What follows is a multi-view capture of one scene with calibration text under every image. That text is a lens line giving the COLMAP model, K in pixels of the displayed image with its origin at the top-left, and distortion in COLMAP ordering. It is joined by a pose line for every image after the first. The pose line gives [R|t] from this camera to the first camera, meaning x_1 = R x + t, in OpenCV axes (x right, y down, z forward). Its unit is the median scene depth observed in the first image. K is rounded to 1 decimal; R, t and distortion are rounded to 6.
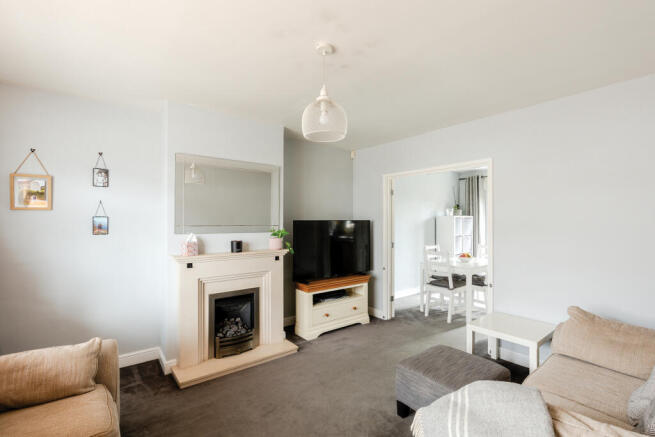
lens RADIAL K [[301.3, 0, 327.5], [0, 301.3, 218.5], [0, 0, 1]] dist [-0.000218, -0.000107]
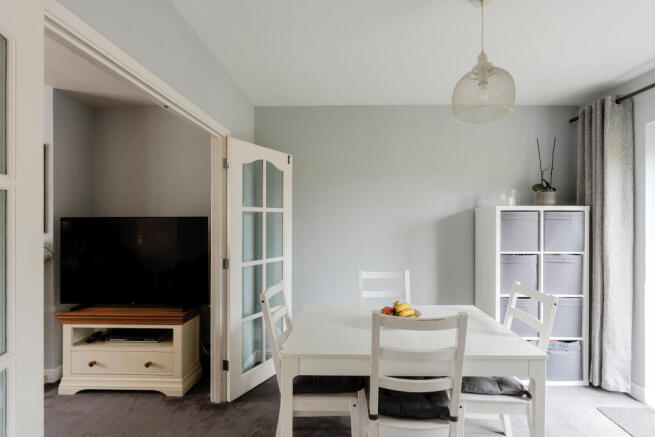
lens RADIAL K [[301.3, 0, 327.5], [0, 301.3, 218.5], [0, 0, 1]] dist [-0.000218, -0.000107]
pose [[0.772242, -0.000915, -0.635328, 0.493942], [0.008848, 0.999917, 0.009315, 0.002376], [0.635267, -0.012815, 0.772186, 0.507444]]
